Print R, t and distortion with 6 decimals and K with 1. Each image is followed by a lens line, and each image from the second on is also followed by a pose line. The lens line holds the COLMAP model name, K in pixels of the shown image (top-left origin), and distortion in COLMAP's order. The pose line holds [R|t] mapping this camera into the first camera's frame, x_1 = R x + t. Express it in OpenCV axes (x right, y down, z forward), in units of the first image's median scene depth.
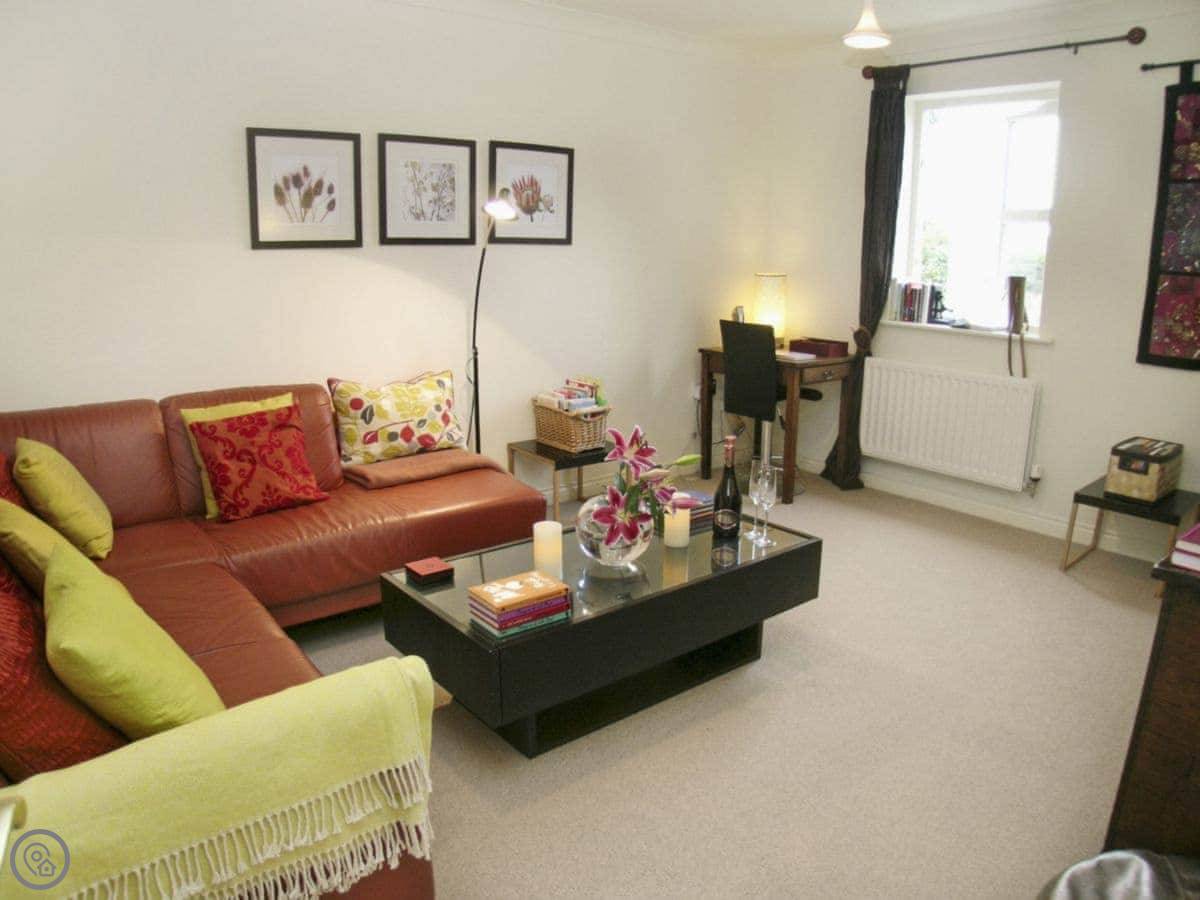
lens RADIAL K [[835.9, 0, 600.0], [0, 835.9, 450.0], [0, 0, 1]] dist [-0.188166, 0.084718]
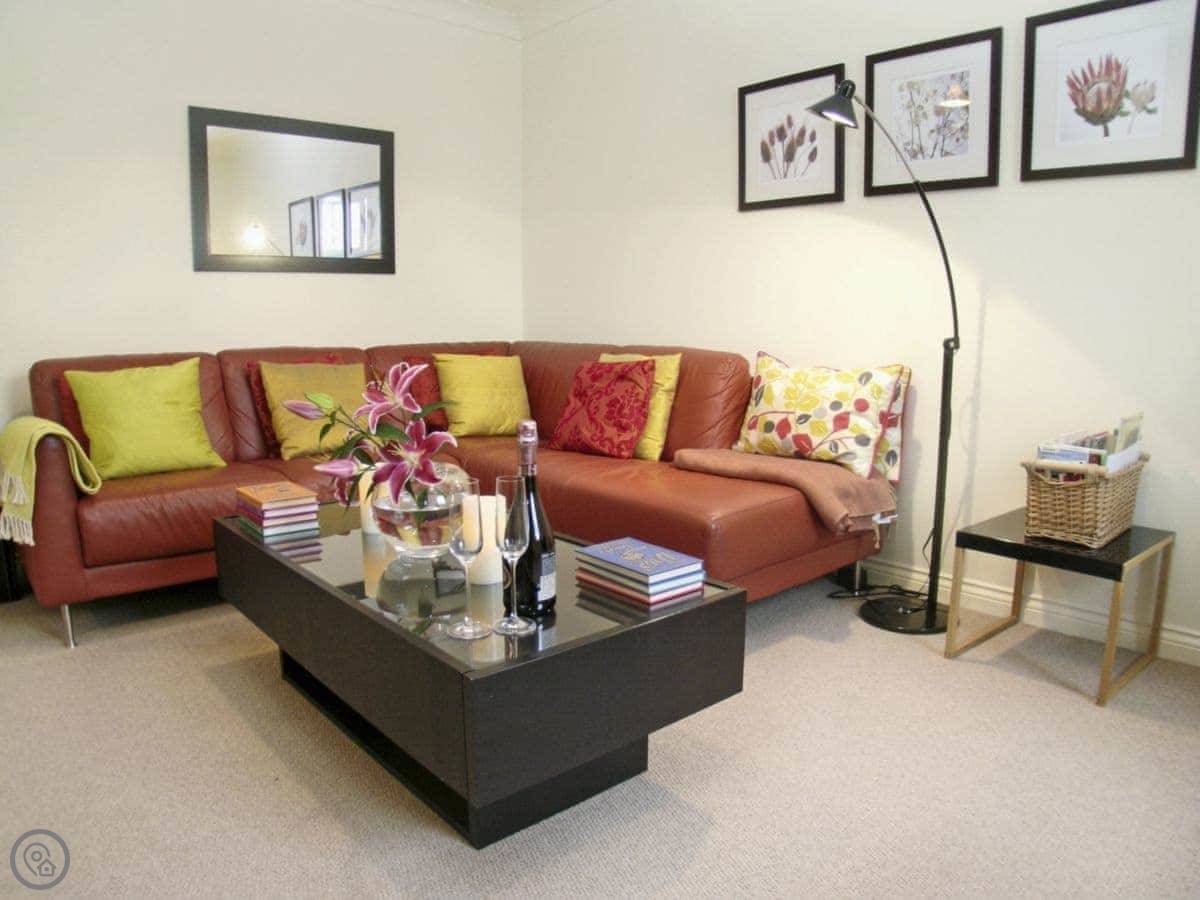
lens RADIAL K [[835.9, 0, 600.0], [0, 835.9, 450.0], [0, 0, 1]] dist [-0.188166, 0.084718]
pose [[0.049494, 0.151269, -0.987253, 0.531070], [-0.235263, 0.962416, 0.135670, -0.063940], [0.970671, 0.225549, 0.083222, 0.759367]]
